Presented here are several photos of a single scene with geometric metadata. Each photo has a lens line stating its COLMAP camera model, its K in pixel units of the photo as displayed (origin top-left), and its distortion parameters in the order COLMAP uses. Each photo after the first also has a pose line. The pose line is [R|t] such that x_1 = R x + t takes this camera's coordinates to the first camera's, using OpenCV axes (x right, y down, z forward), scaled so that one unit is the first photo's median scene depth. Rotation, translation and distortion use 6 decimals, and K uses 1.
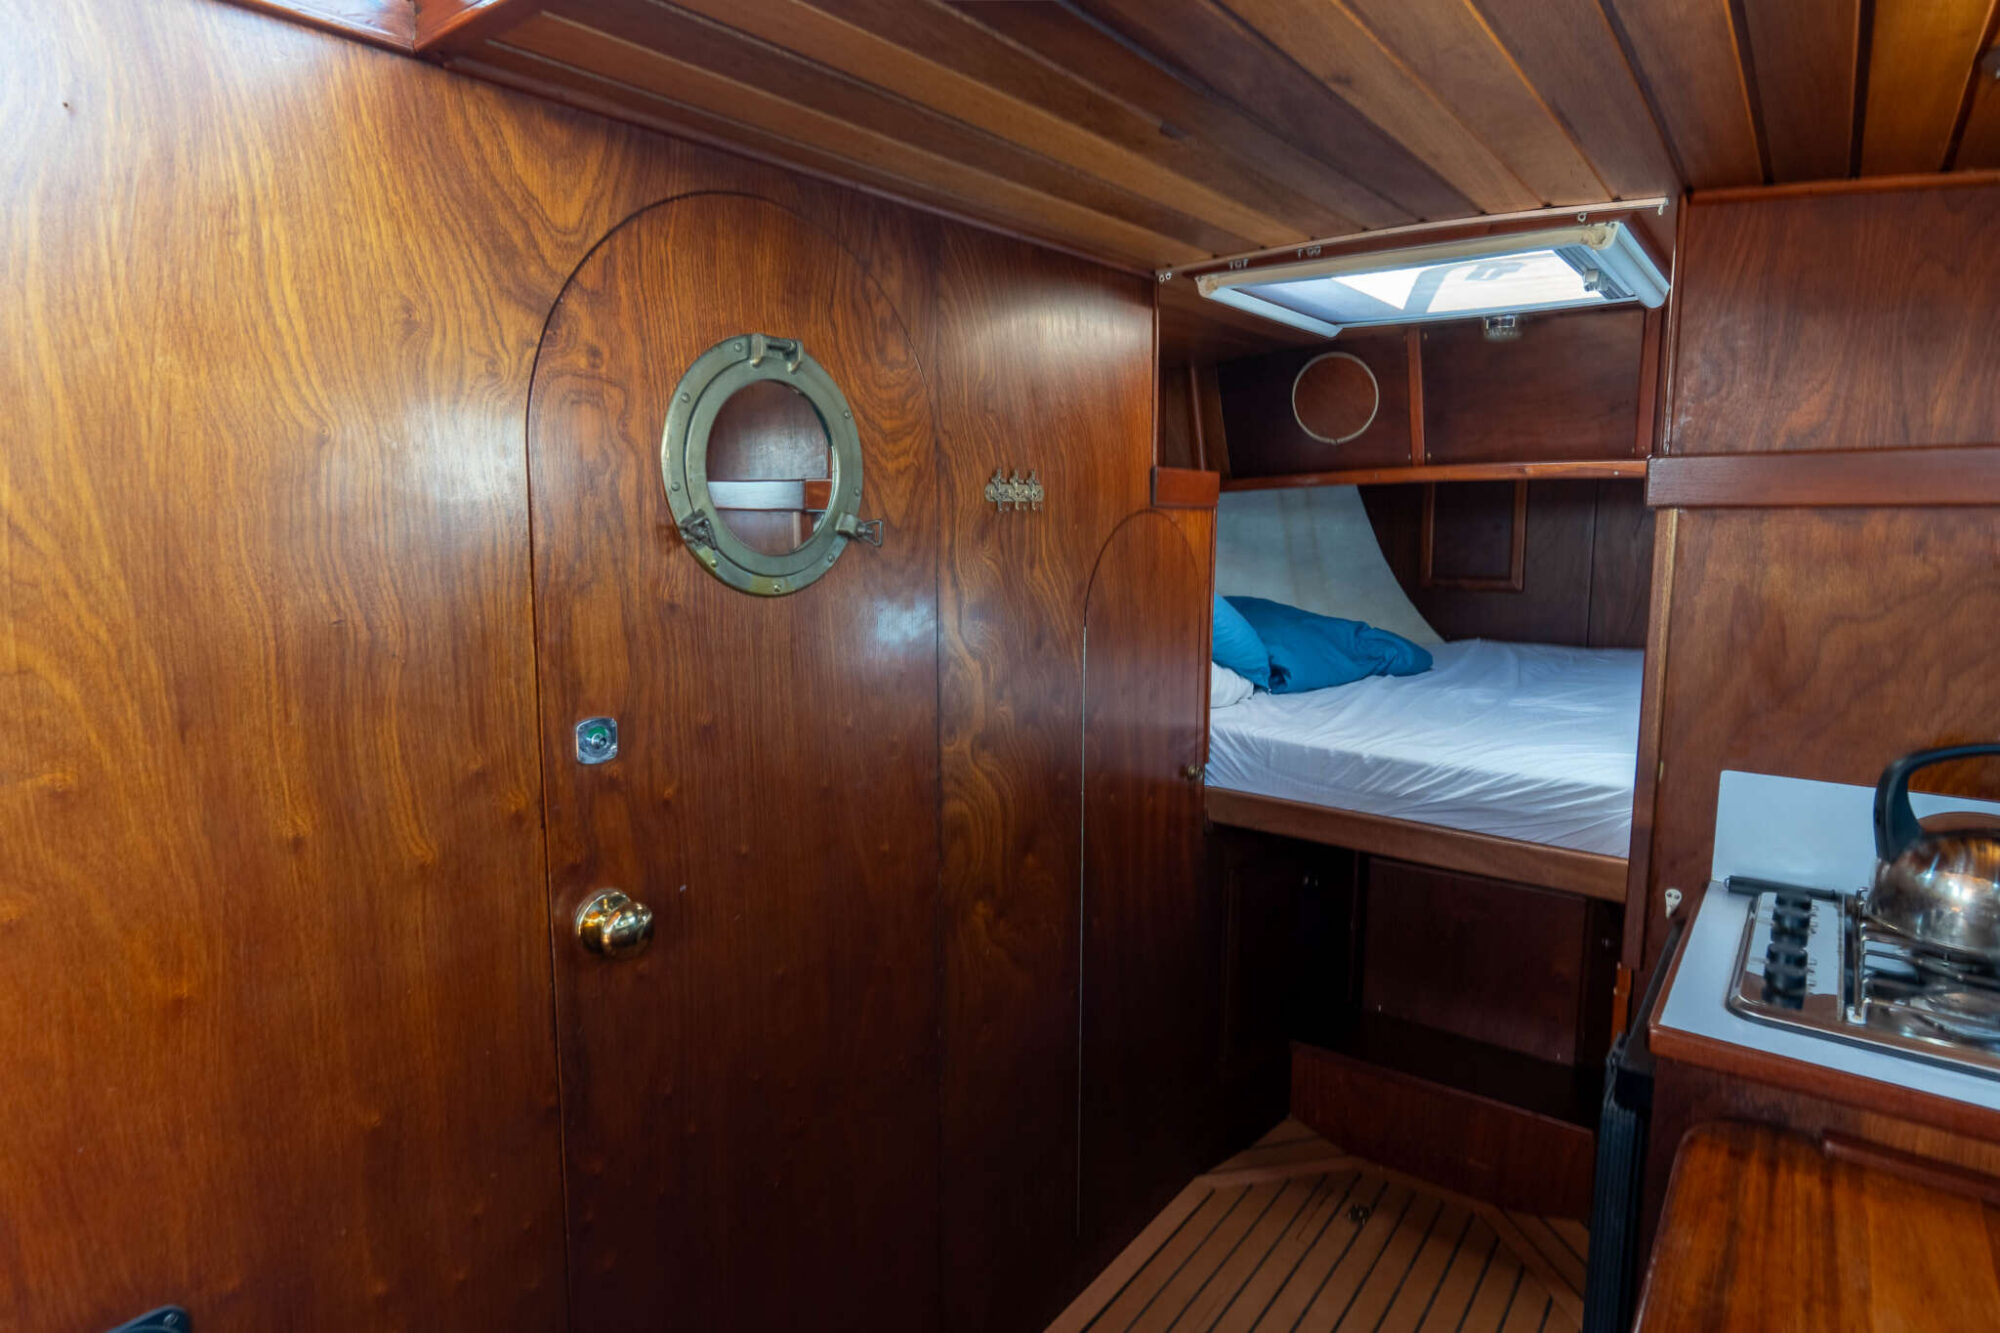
lens RADIAL K [[1085.0, 0, 999.2], [0, 1085.0, 658.3], [0, 0, 1]] dist [-0.000797, -0.000698]
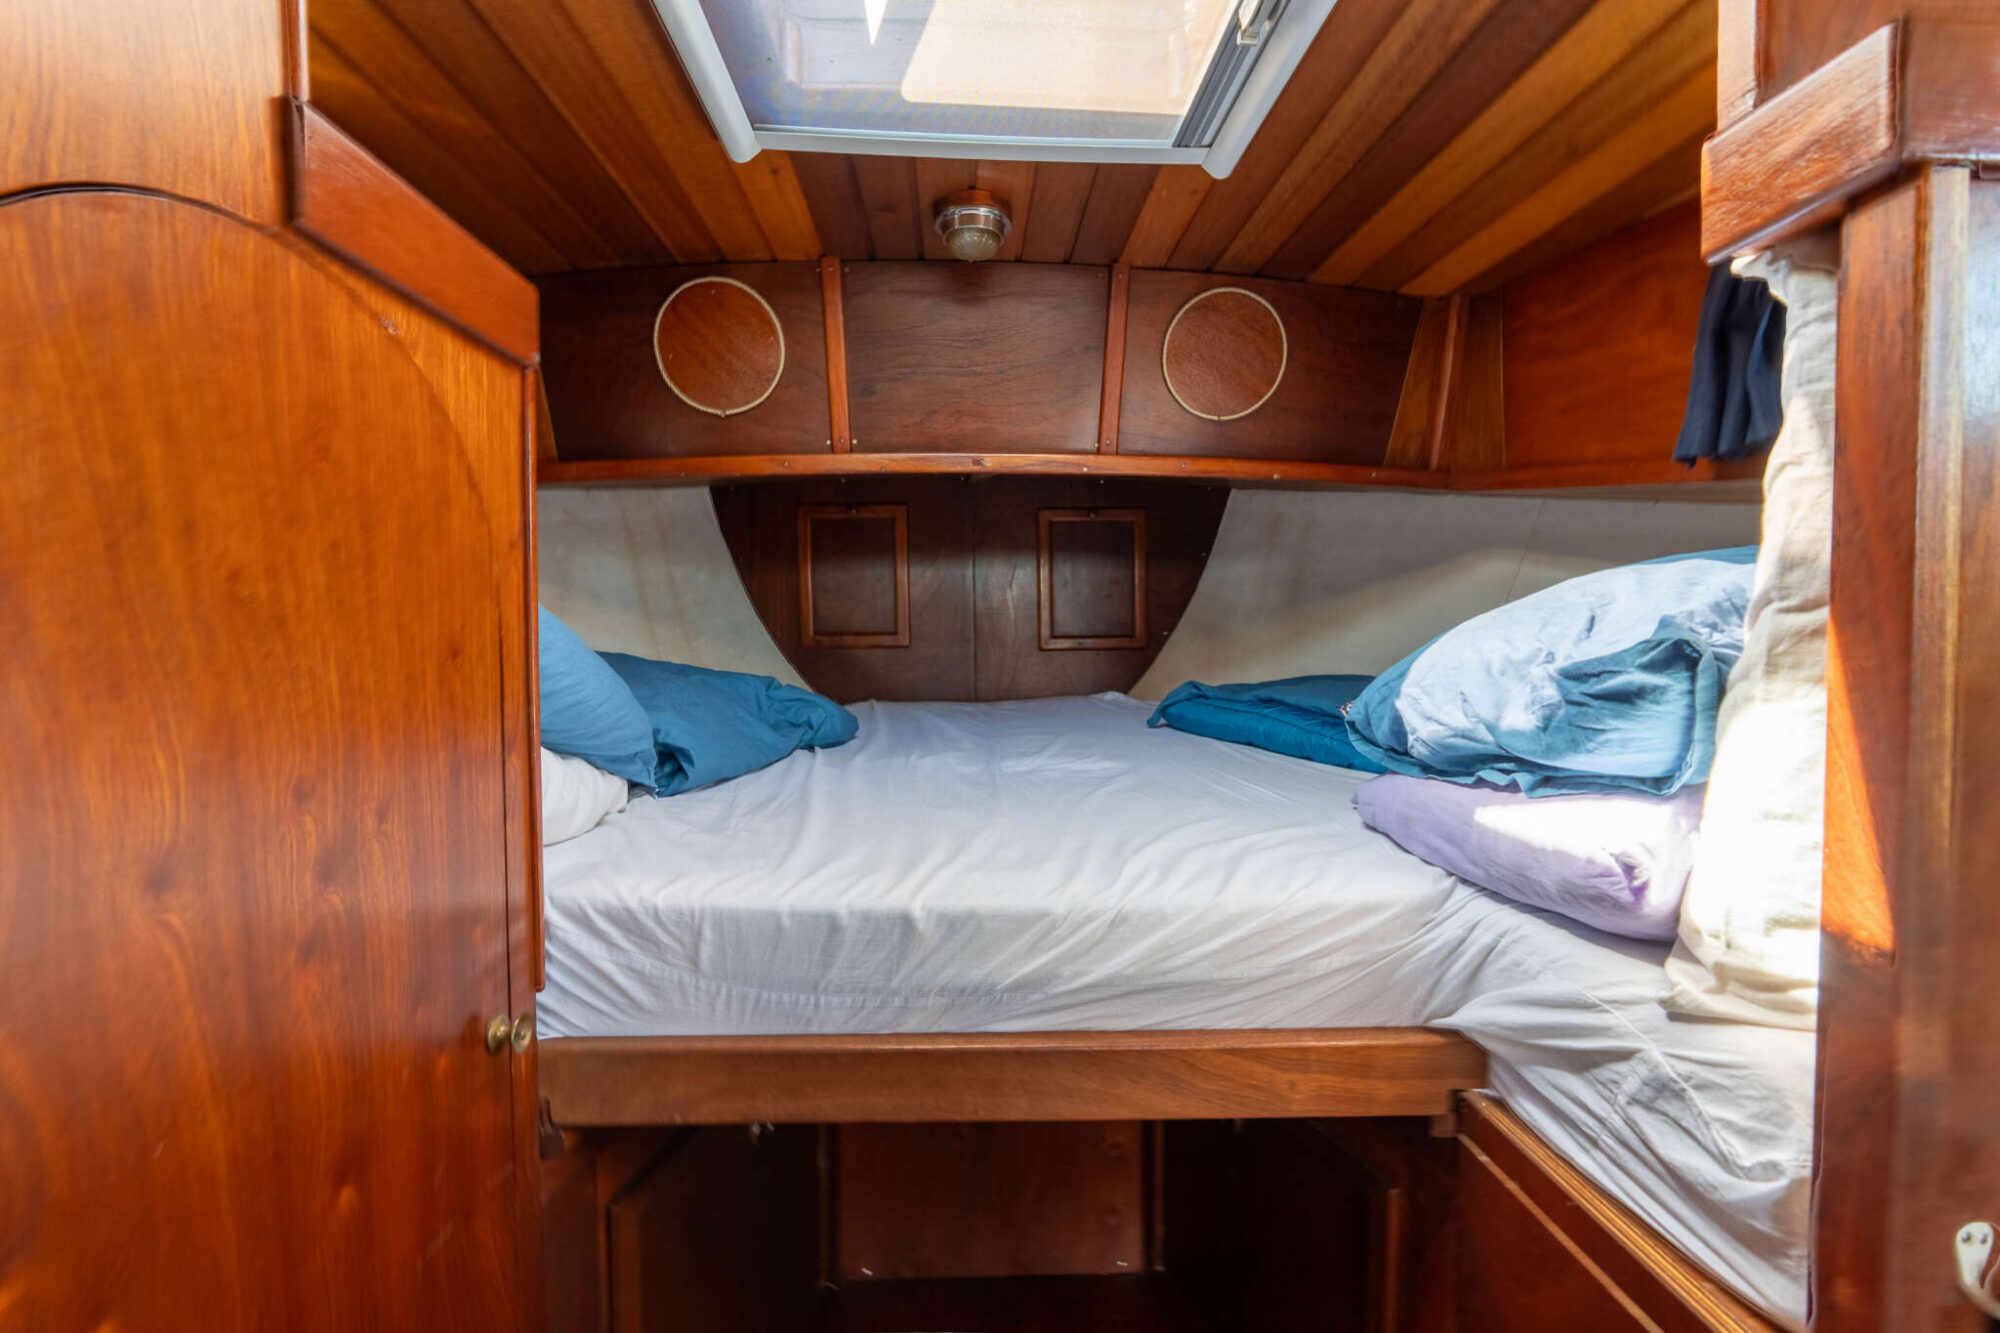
lens RADIAL K [[841.4, 0, 999.2], [0, 841.4, 661.5], [0, 0, 1]] dist [-0.003910, -0.000264]
pose [[0.766505, -0.025221, 0.641743, 0.127625], [0.087952, 0.993937, -0.065988, 0.008852], [-0.636188, 0.107023, 0.764075, 0.652207]]
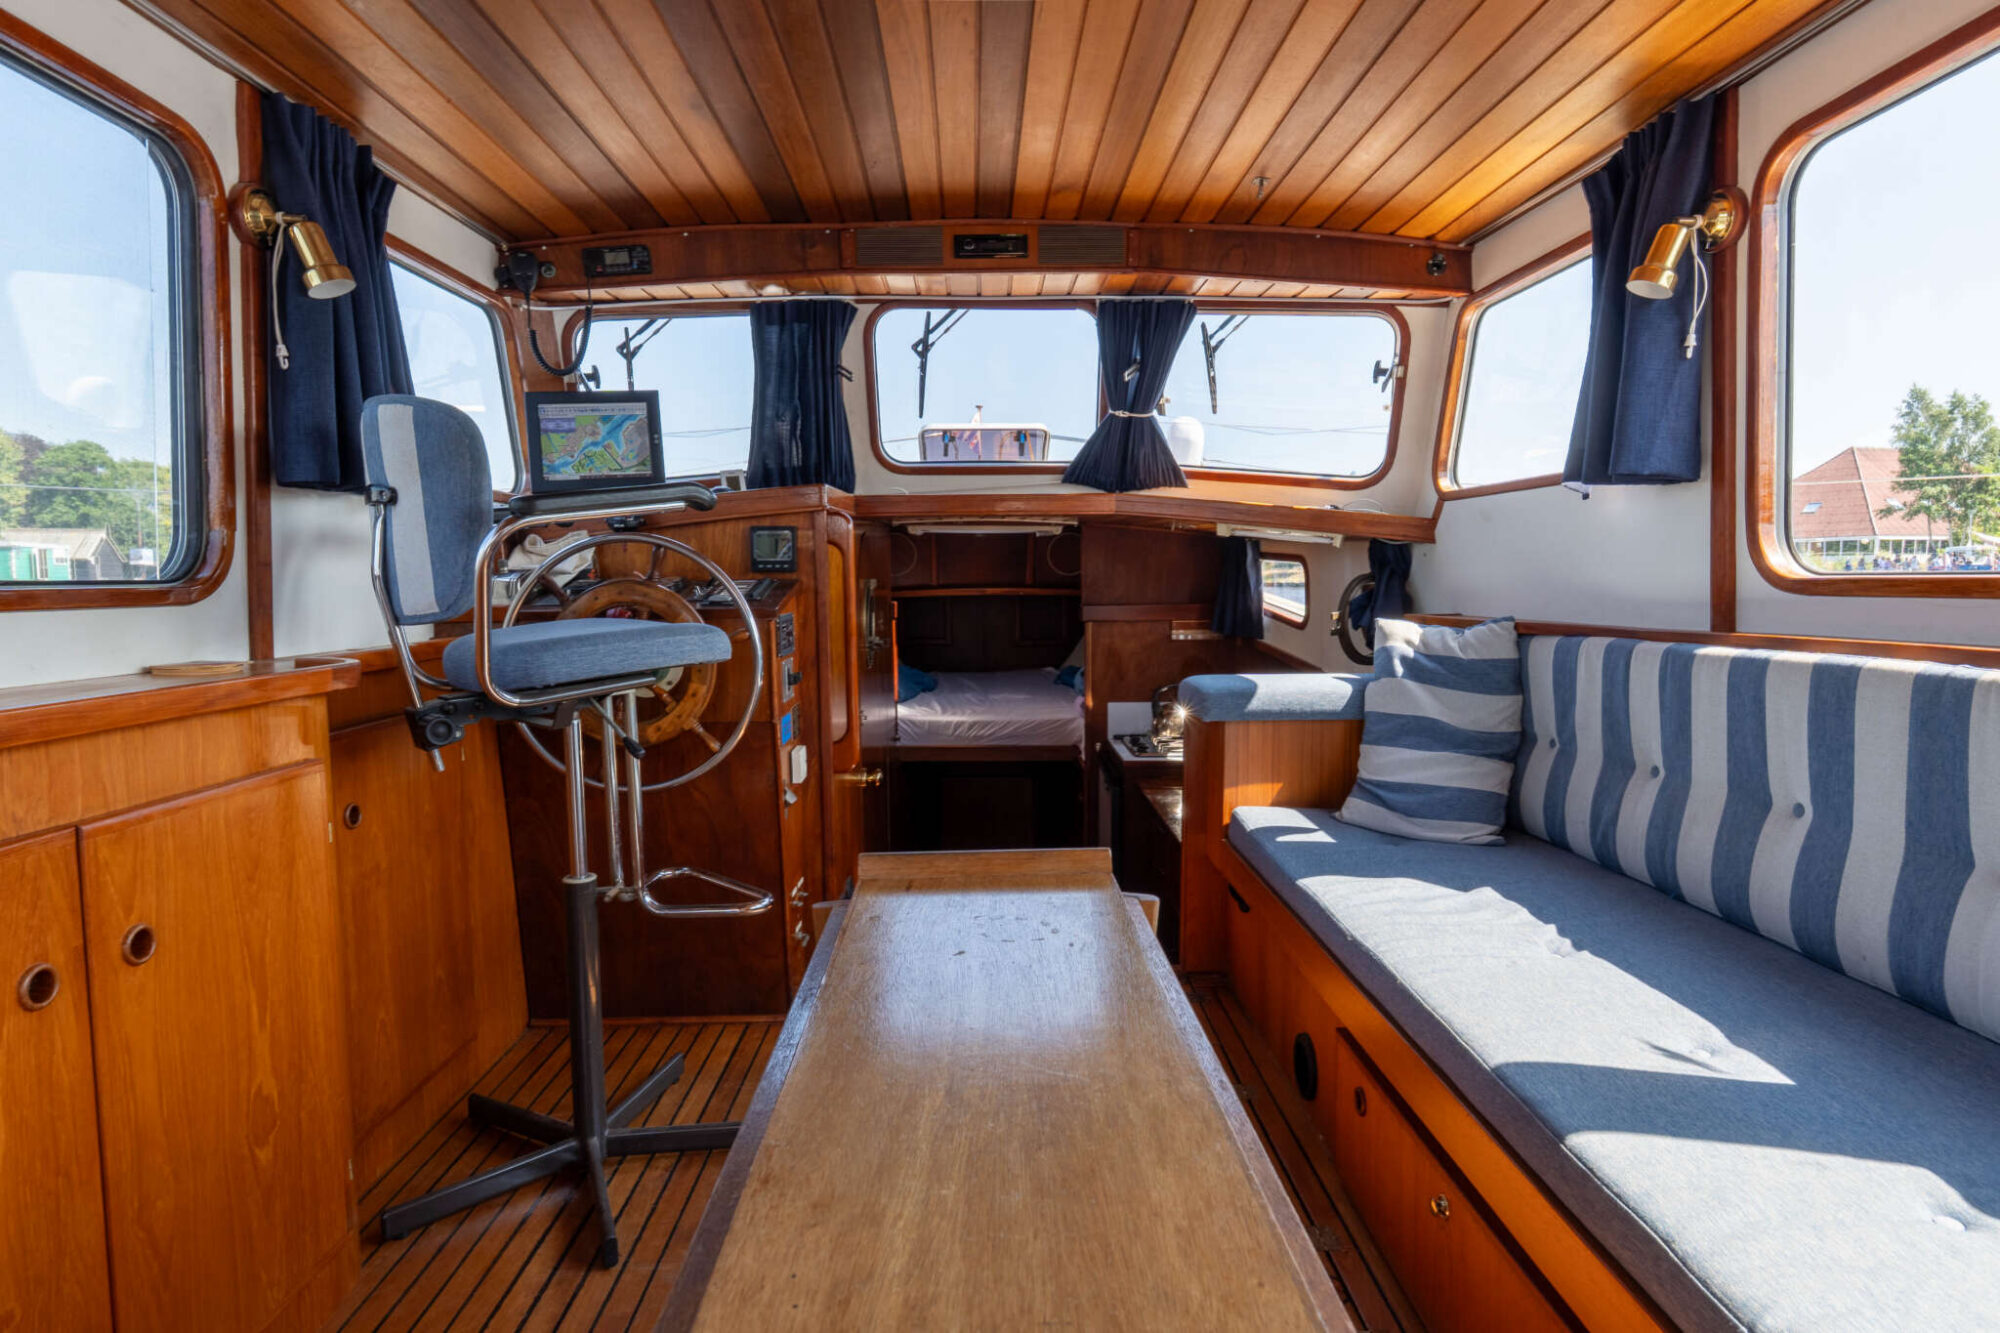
lens RADIAL K [[1074.9, 0, 998.1], [0, 1074.9, 662.0], [0, 0, 1]] dist [-0.000815, -0.001265]
pose [[0.780916, -0.064163, 0.621332, -0.999493], [0.089607, 0.995929, -0.009774, -0.008658], [-0.618175, 0.063309, 0.783487, -0.831054]]
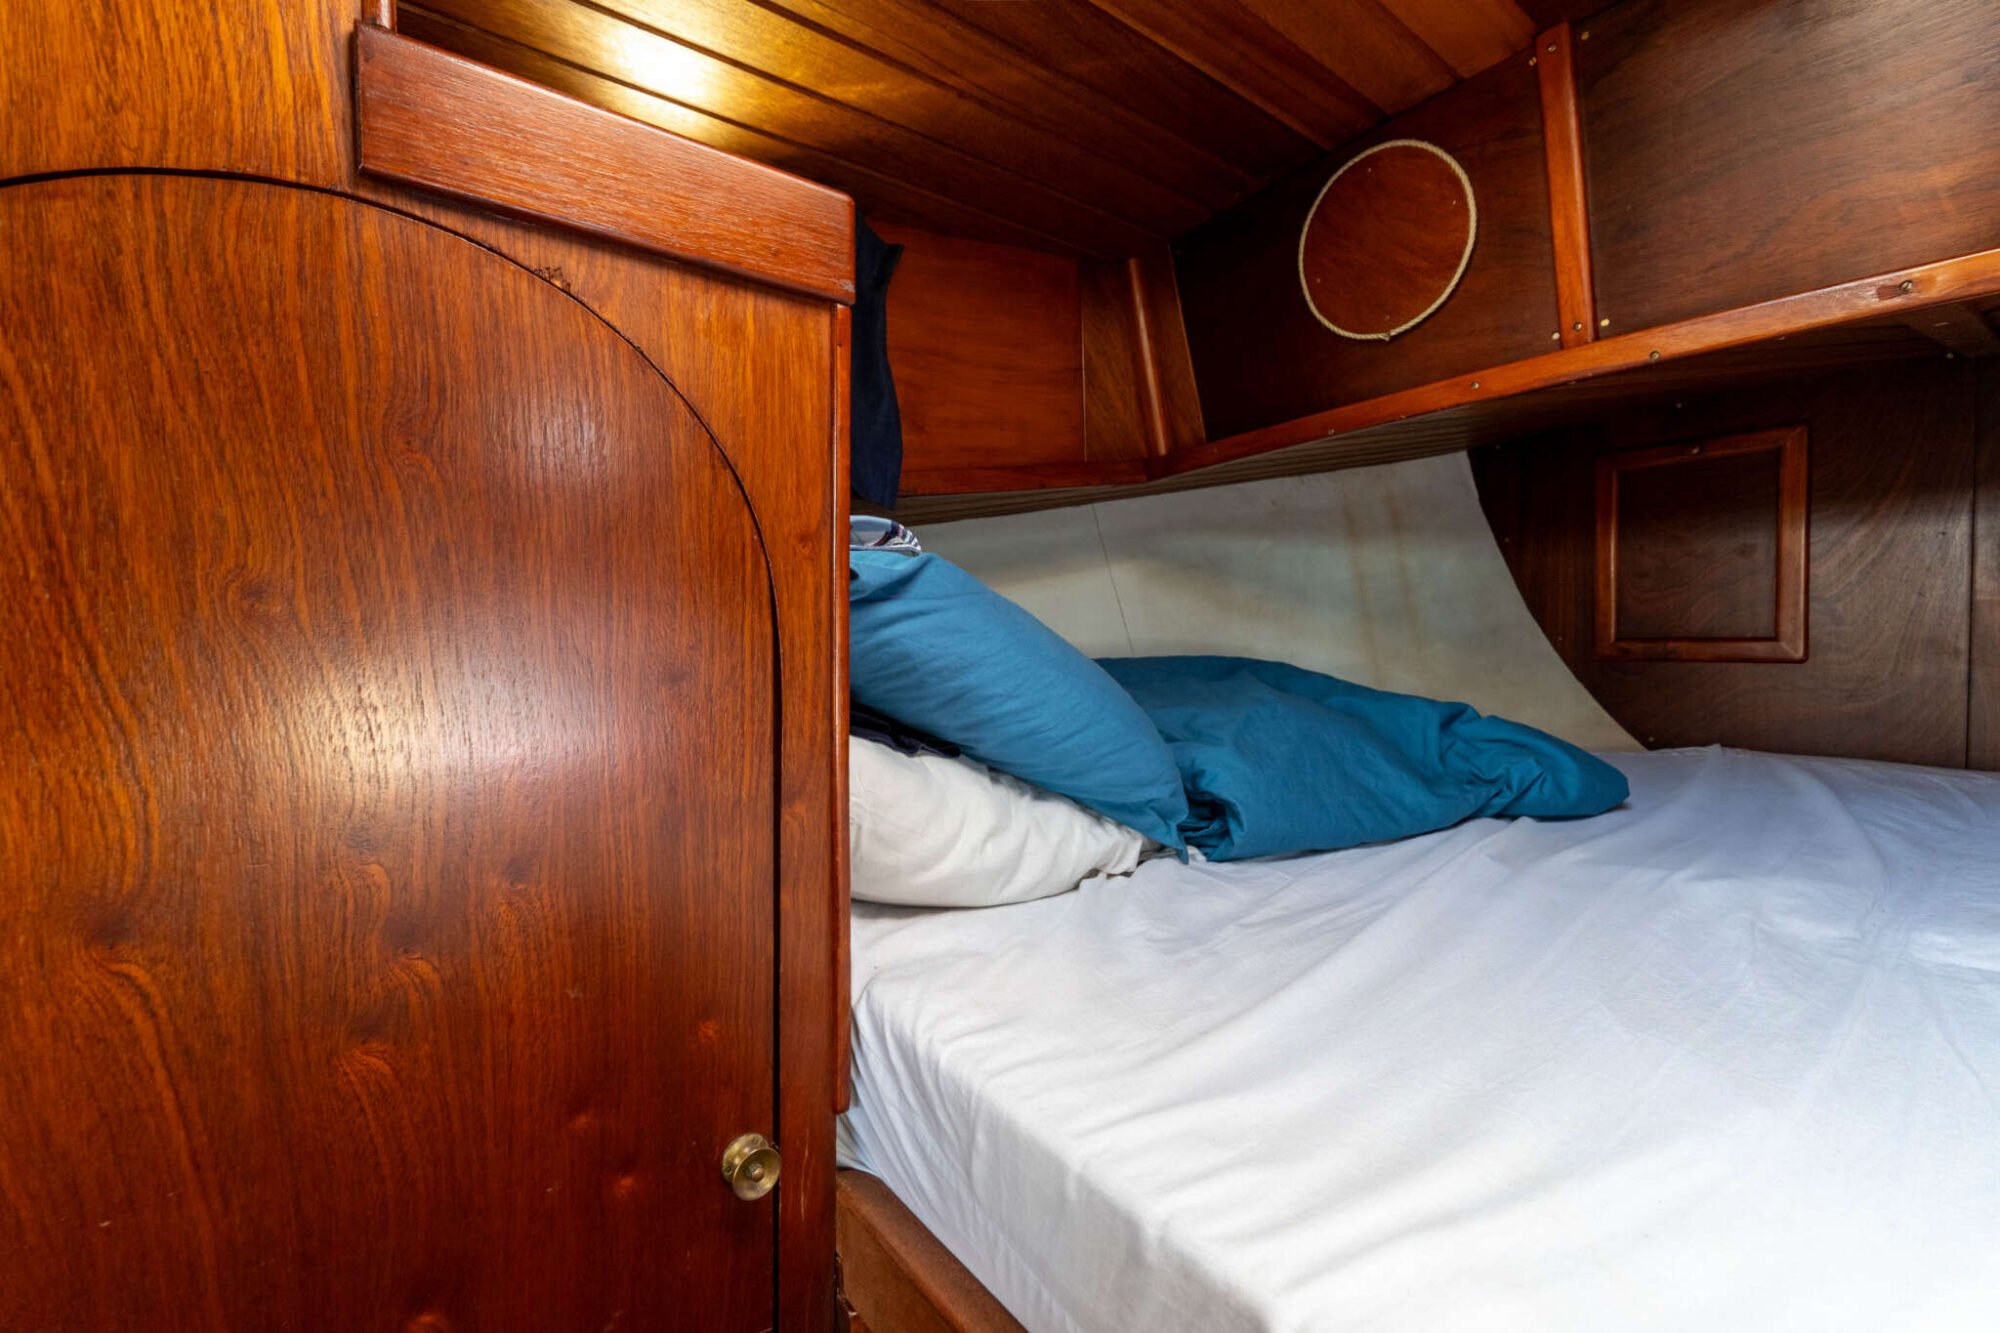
lens RADIAL K [[841.4, 0, 999.2], [0, 841.4, 661.5], [0, 0, 1]] dist [-0.003910, -0.000264]
pose [[0.968454, 0.006522, -0.249108, 0.307510], [-0.030909, 0.995081, -0.094114, -0.013639], [0.247269, 0.098845, 0.963892, 0.786391]]
